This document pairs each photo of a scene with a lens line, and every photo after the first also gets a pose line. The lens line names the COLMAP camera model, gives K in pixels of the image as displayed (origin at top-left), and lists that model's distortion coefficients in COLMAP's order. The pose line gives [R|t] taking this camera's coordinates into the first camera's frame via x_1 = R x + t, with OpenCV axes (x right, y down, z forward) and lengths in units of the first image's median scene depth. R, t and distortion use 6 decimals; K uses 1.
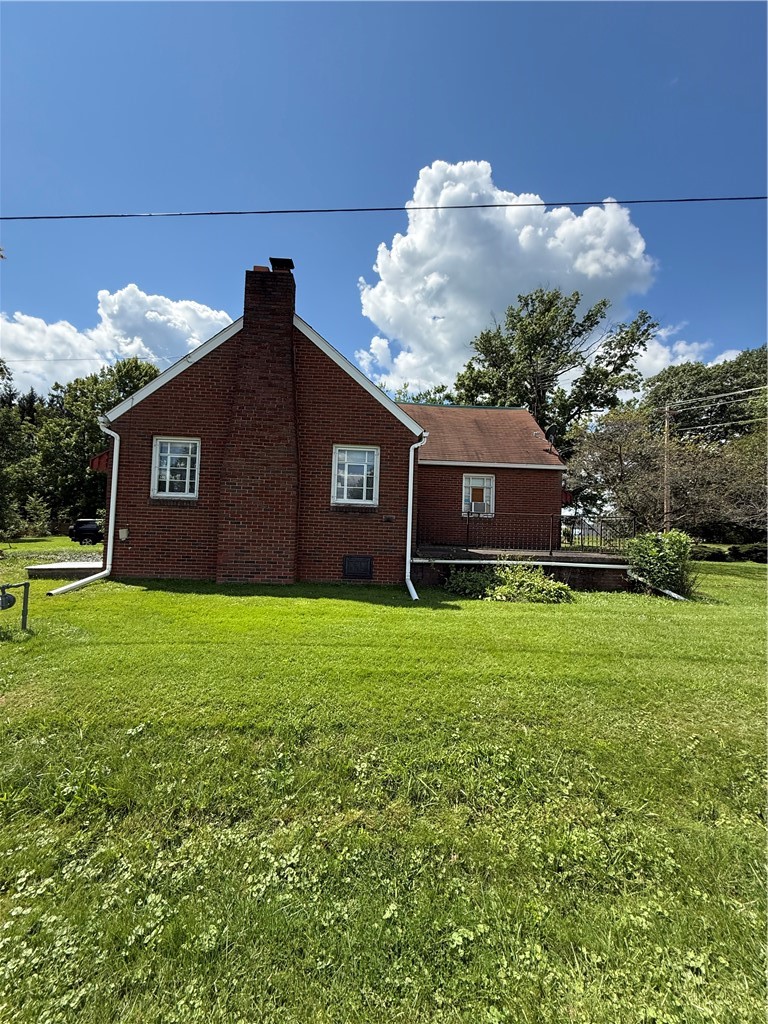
lens RADIAL K [[401.9, 0, 384.0], [0, 401.9, 512.0], [0, 0, 1]] dist [-0.000567, -0.000013]
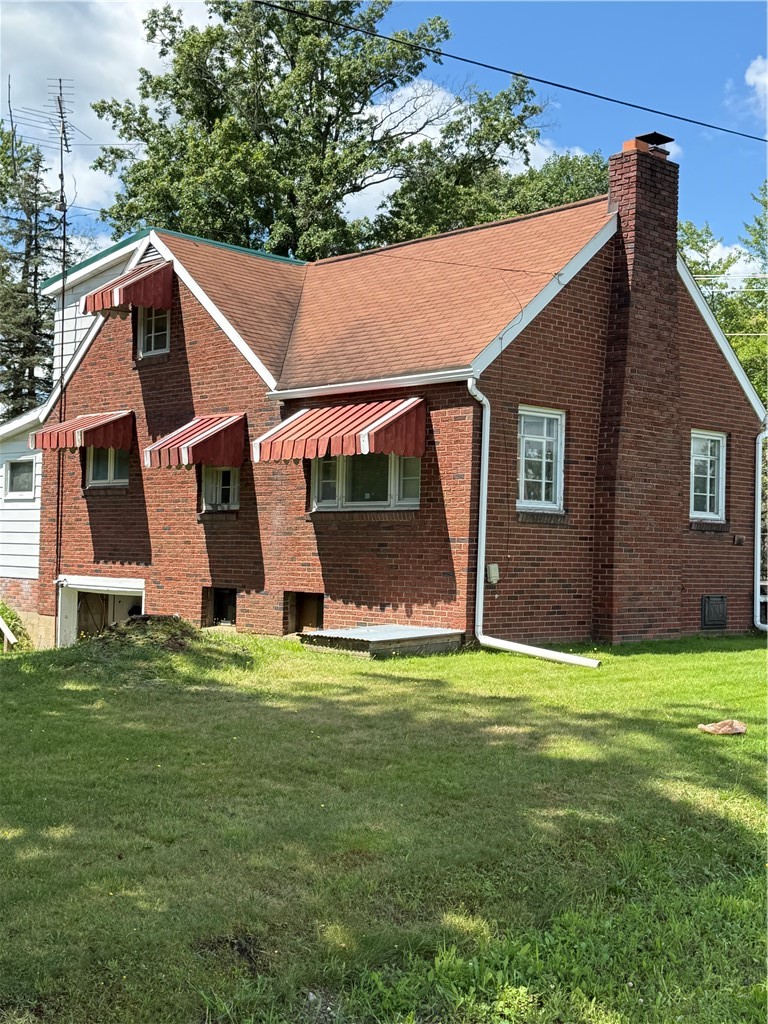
lens RADIAL K [[1336.9, 0, 384.0], [0, 1336.9, 512.0], [0, 0, 1]] dist [0.015333, 0.096238]
pose [[0.760659, 0.002549, 0.649147, -1.949758], [-0.022248, 0.999507, 0.022145, -0.069482], [-0.648770, -0.031287, 0.760341, -0.351716]]
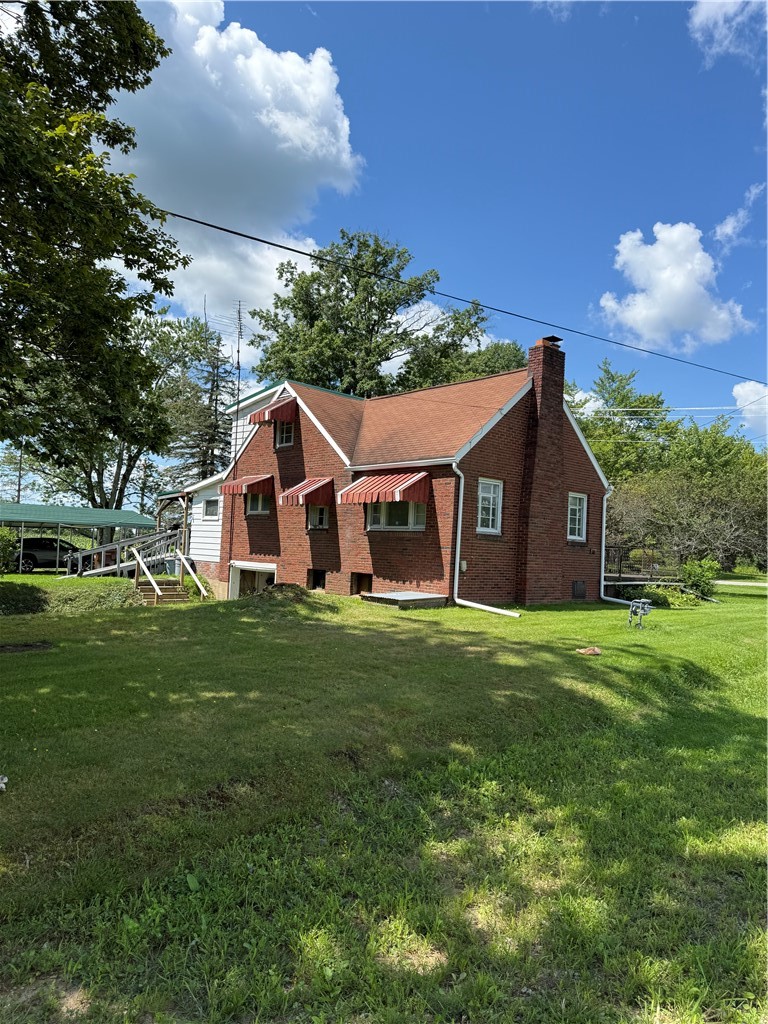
lens RADIAL K [[715.5, 0, 384.0], [0, 715.5, 512.0], [0, 0, 1]] dist [0.031461, -0.002281]
pose [[0.771753, 0.037935, 0.634790, -1.990282], [-0.046824, 0.998899, -0.002768, -0.072979], [-0.634196, -0.027587, 0.772680, -0.358529]]
